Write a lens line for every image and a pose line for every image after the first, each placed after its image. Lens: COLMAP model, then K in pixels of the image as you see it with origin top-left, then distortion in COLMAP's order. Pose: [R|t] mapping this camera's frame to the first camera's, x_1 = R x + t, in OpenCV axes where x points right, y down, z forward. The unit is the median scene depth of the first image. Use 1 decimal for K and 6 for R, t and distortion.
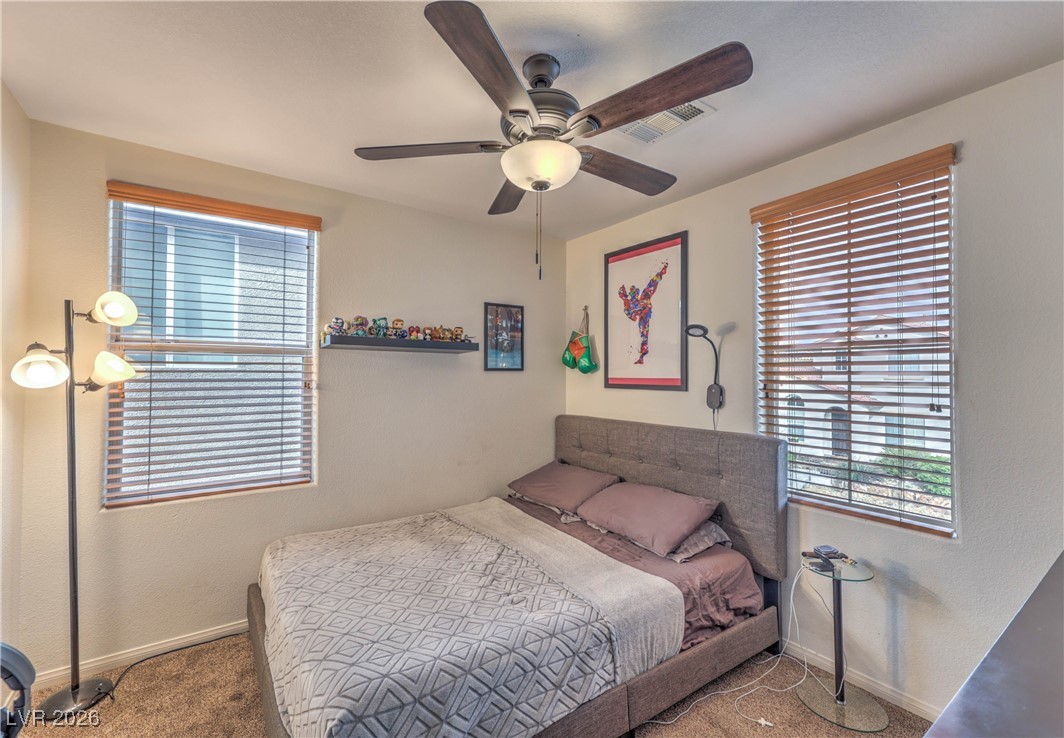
lens RADIAL K [[418.1, 0, 532.0], [0, 418.1, 369.0], [0, 0, 1]] dist [0.000737, 0.000044]
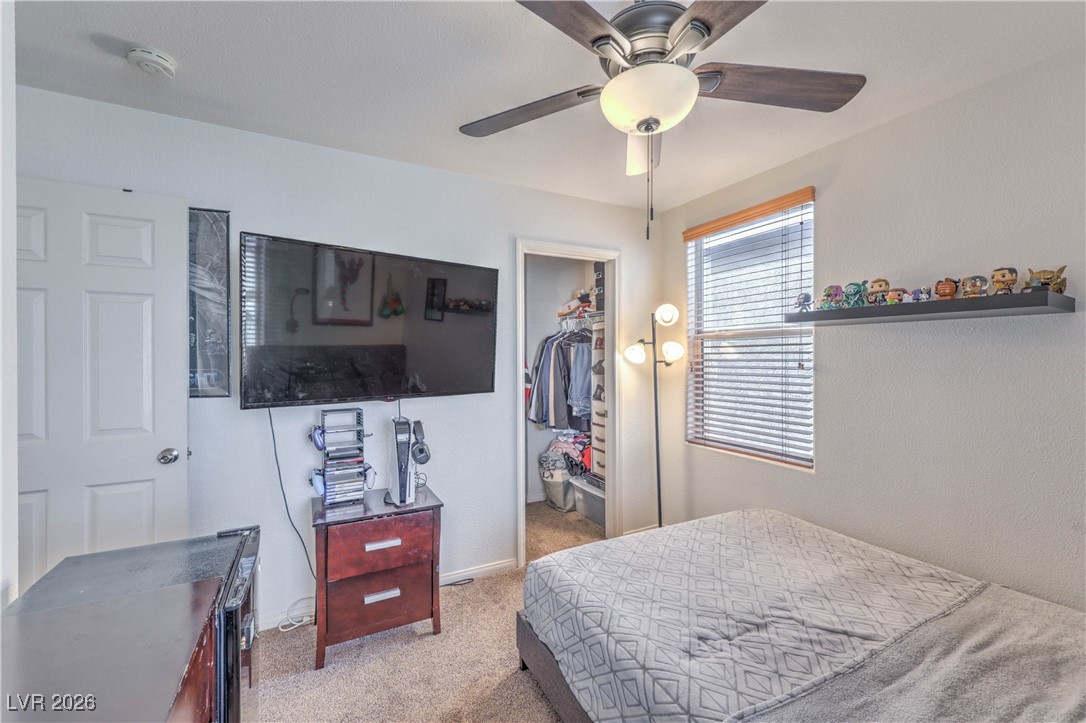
lens RADIAL K [[438.7, 0, 550.5], [0, 438.7, 362.4], [0, 0, 1]] dist [0.003072, 0.000485]
pose [[-0.085727, 0.011115, -0.996257, 0.558880], [0.017968, 0.999792, 0.009609, 0.010177], [0.996157, -0.017077, -0.085909, 0.542459]]
